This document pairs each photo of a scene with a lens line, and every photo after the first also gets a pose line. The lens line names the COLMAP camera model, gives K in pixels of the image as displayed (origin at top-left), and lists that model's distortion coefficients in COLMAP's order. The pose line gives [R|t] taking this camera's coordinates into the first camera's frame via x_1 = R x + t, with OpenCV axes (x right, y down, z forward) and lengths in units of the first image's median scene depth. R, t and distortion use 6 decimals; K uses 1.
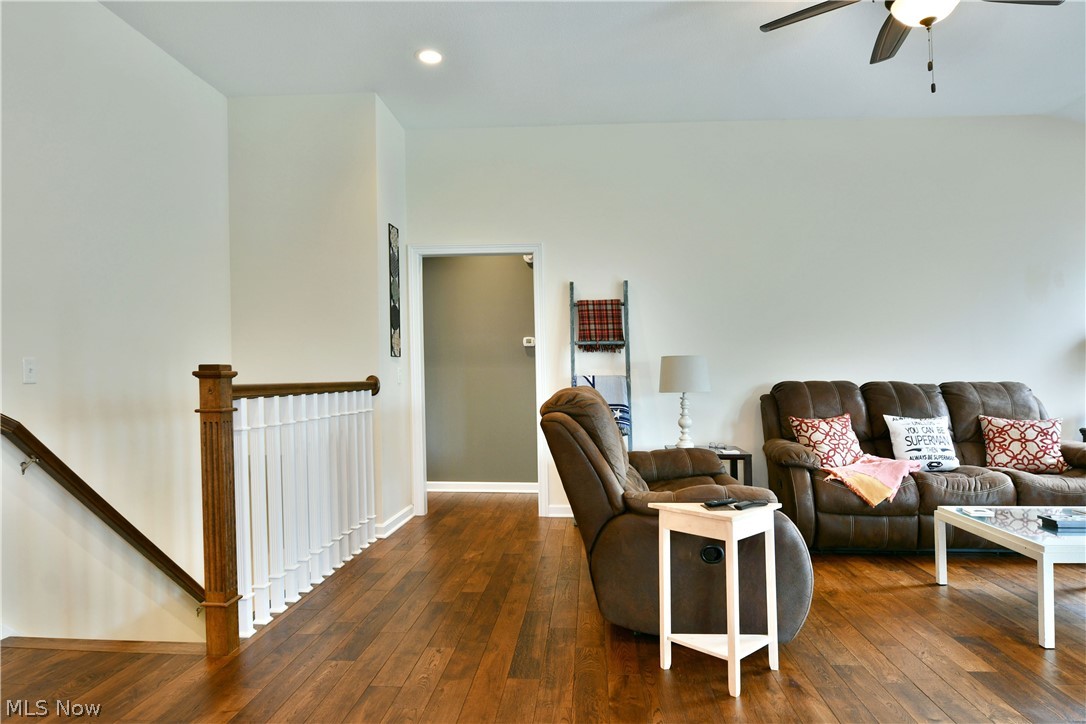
lens RADIAL K [[667.5, 0, 518.1], [0, 667.5, 331.9], [0, 0, 1]] dist [-0.006749, -0.003343]
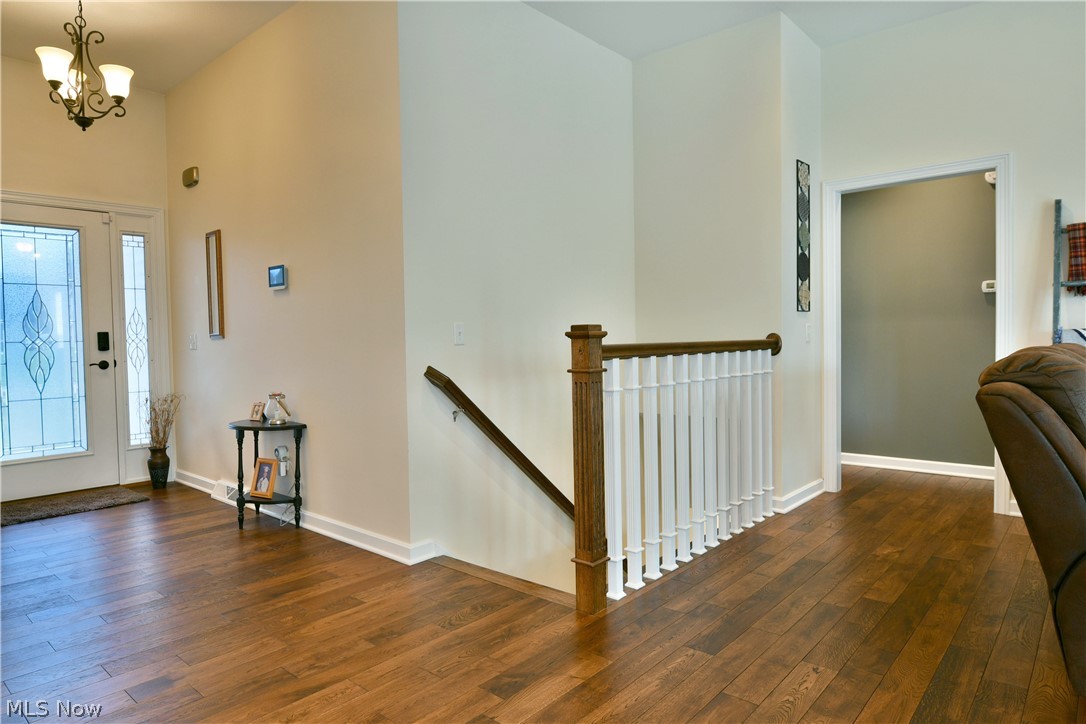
lens RADIAL K [[655.5, 0, 532.8], [0, 655.5, 358.1], [0, 0, 1]] dist [-0.010333, -0.002823]
pose [[0.815048, 0.007039, -0.579351, 0.047491], [0.052633, 0.994892, 0.086134, 0.010038], [0.576998, -0.100696, 0.810514, 0.156325]]
